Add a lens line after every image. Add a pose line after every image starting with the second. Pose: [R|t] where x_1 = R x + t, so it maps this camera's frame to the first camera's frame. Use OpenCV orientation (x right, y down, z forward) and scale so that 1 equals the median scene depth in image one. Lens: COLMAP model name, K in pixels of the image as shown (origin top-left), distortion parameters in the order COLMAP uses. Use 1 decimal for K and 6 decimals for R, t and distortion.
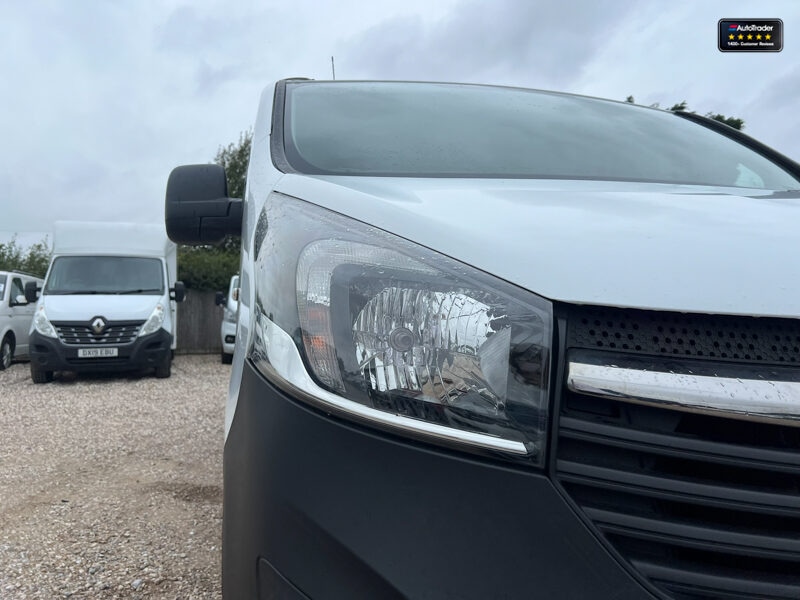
lens RADIAL K [[596.0, 0, 394.8], [0, 596.0, 294.5], [0, 0, 1]] dist [0.045316, -0.041703]
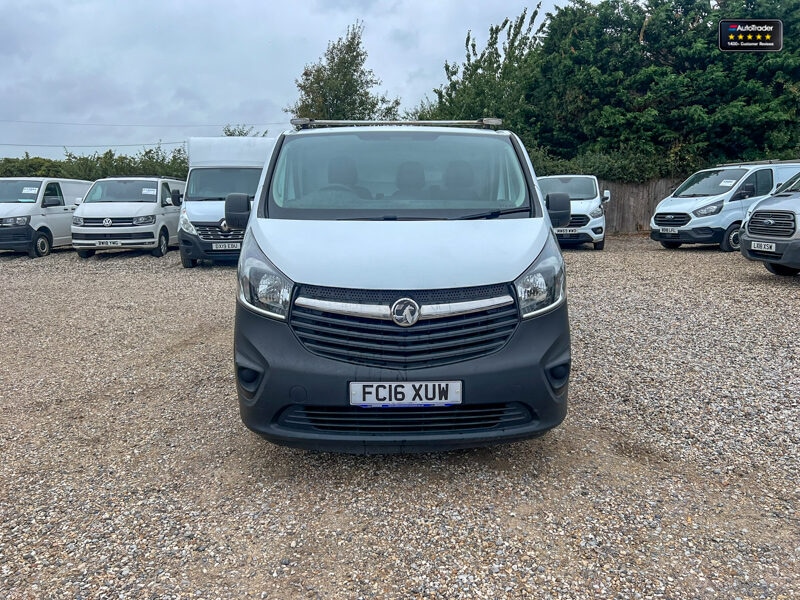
lens RADIAL K [[596.0, 0, 417.8], [0, 596.0, 294.2], [0, 0, 1]] dist [0.045316, -0.041703]
pose [[0.985851, 0.029963, -0.164921, 0.141839], [0.002971, 0.980616, 0.195916, -0.056414], [0.167595, -0.193634, 0.966653, -0.223277]]
